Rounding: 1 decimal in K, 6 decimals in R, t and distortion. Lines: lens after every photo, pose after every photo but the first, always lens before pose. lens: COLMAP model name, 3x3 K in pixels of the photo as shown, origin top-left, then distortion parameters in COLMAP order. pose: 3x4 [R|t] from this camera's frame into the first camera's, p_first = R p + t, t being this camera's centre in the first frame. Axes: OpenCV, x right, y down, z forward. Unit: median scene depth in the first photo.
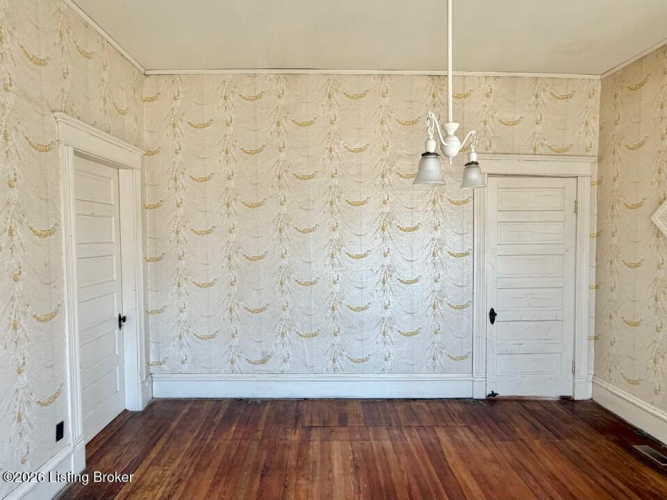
lens RADIAL K [[386.0, 0, 327.4], [0, 386.0, 249.2], [0, 0, 1]] dist [-0.005661, -0.000429]
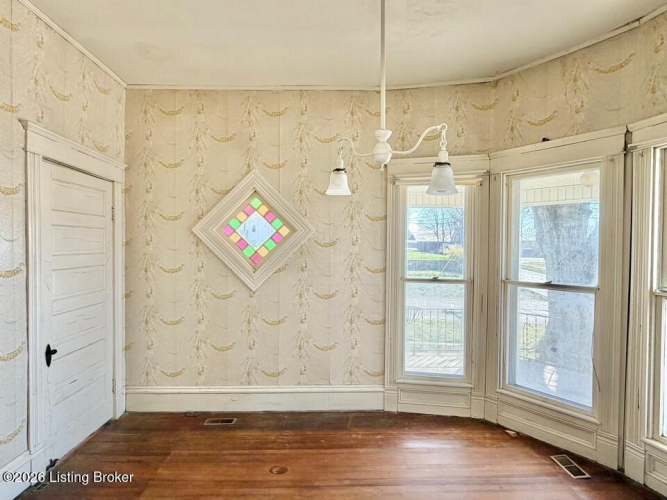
lens RADIAL K [[386.0, 0, 327.4], [0, 386.0, 252.1], [0, 0, 1]] dist [-0.005661, -0.000429]
pose [[-0.002089, -0.012560, 0.999919, -0.287960], [0.033099, 0.999372, 0.012622, -0.010629], [-0.999450, 0.033123, -0.001672, 0.475920]]
